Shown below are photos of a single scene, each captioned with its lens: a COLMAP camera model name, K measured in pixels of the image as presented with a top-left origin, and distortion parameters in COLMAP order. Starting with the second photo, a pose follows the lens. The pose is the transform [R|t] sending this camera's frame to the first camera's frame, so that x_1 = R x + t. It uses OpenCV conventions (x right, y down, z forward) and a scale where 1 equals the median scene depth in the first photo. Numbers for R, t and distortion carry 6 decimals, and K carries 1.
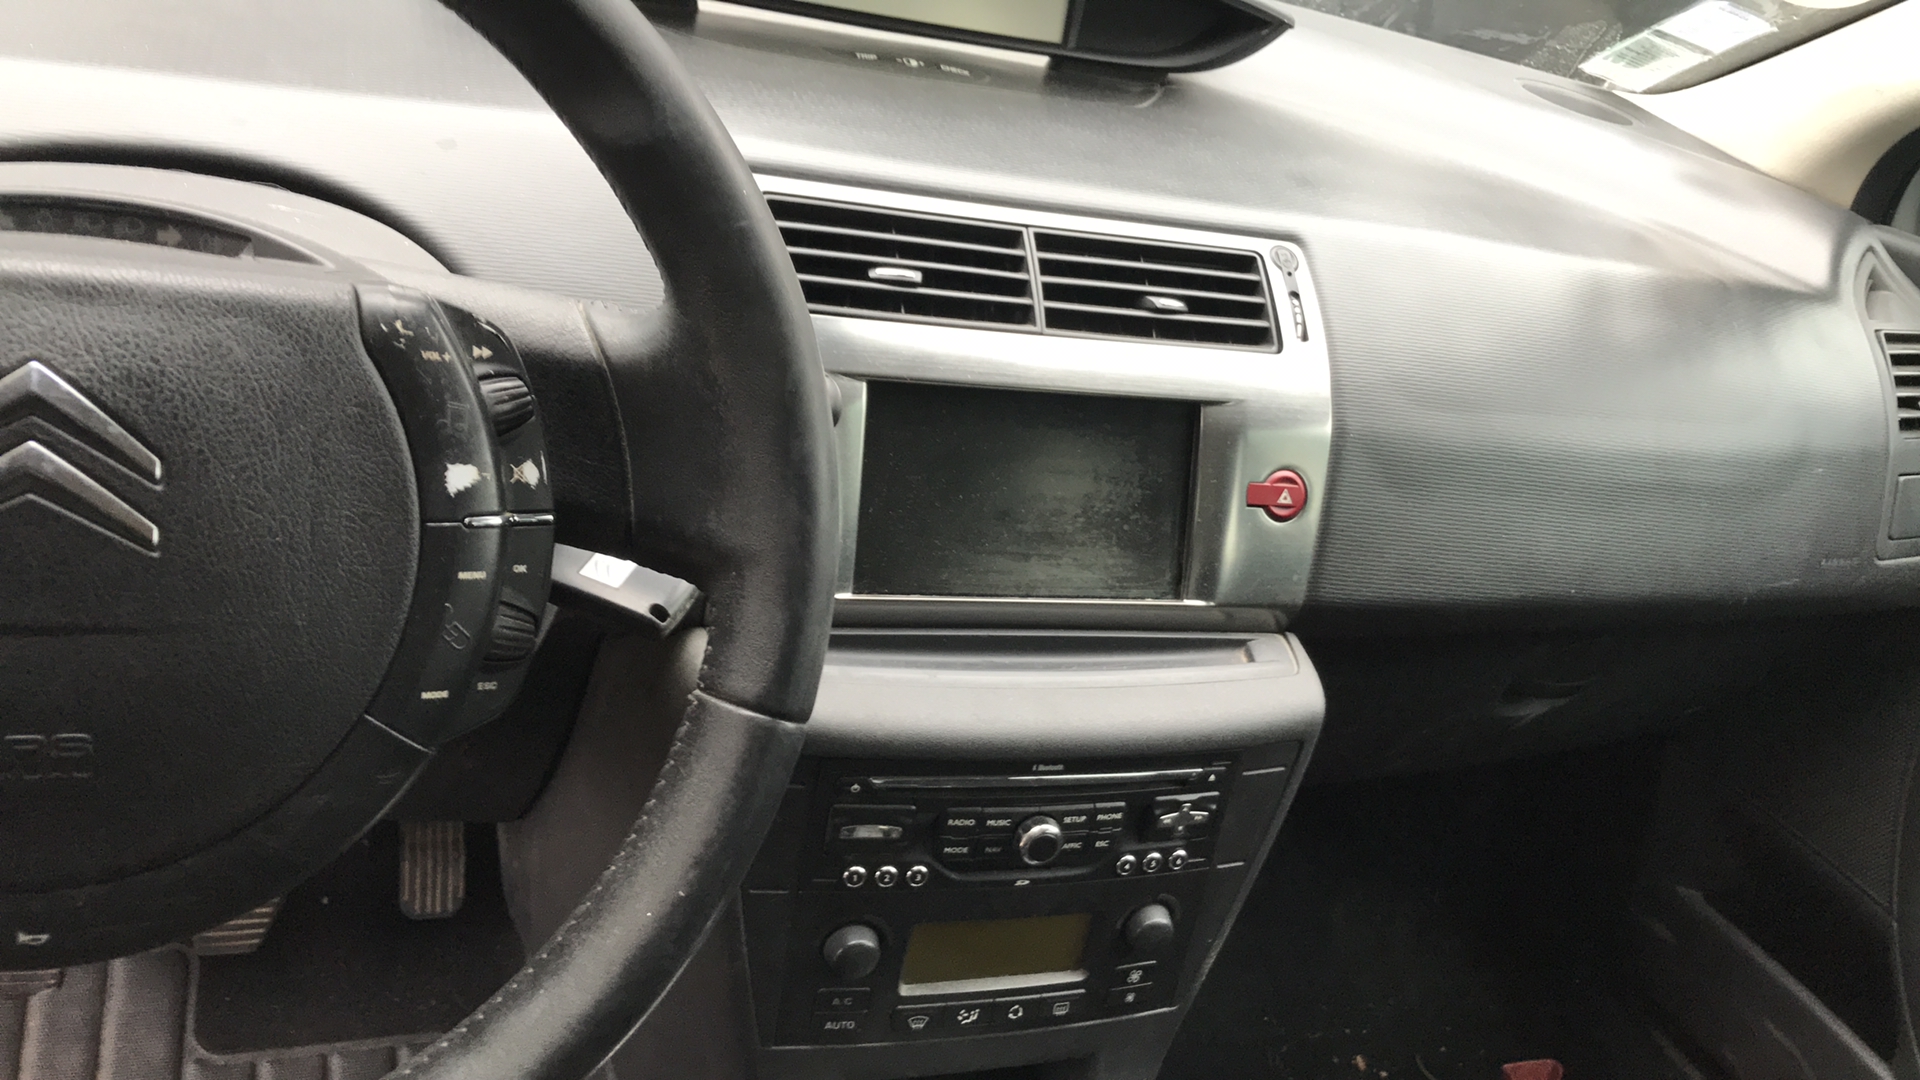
lens RADIAL K [[1537.6, 0, 957.8], [0, 1537.6, 574.0], [0, 0, 1]] dist [0.085219, -0.191378]
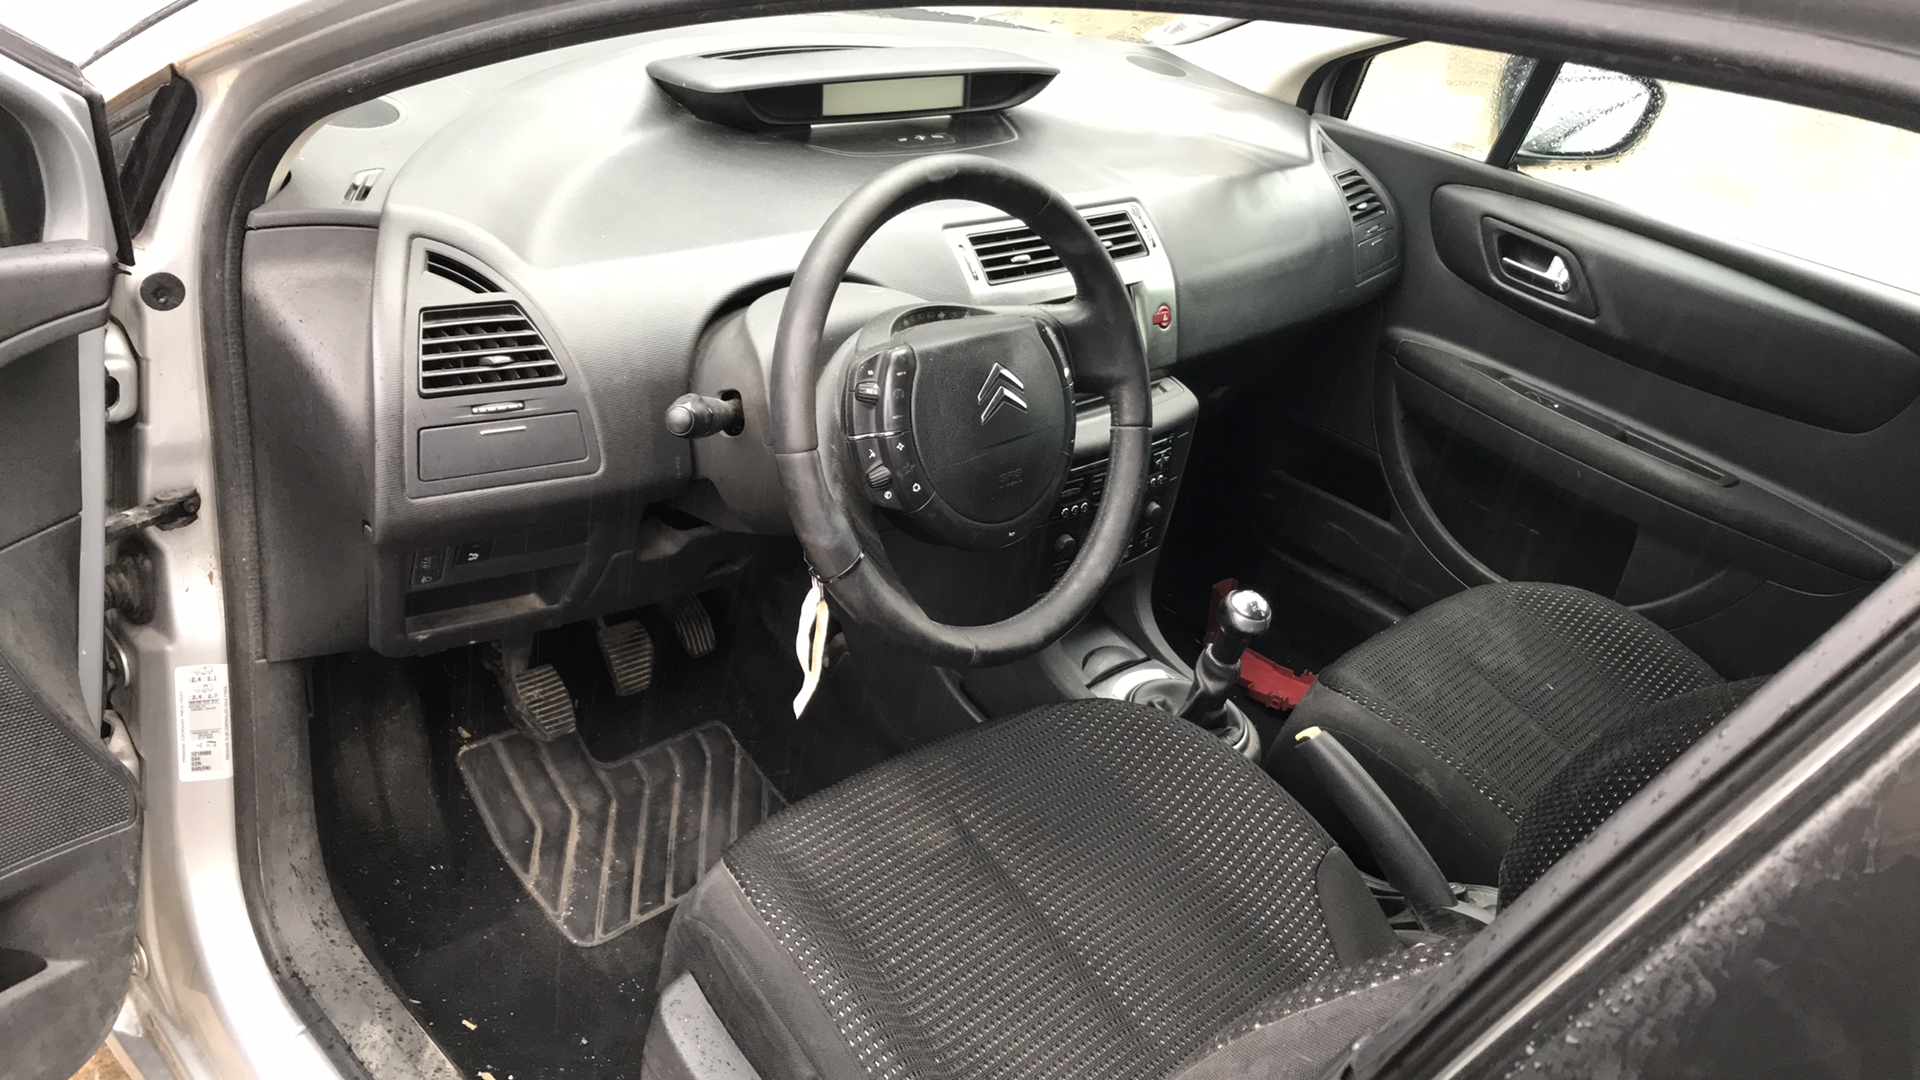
lens RADIAL K [[1576.6, 0, 971.7], [0, 1576.6, 531.6], [0, 0, 1]] dist [0.022288, -0.015738]
pose [[0.897351, -0.260099, 0.356524, -0.983662], [0.222204, 0.964277, 0.144204, -0.145755], [-0.381295, -0.050180, 0.923091, -1.092203]]
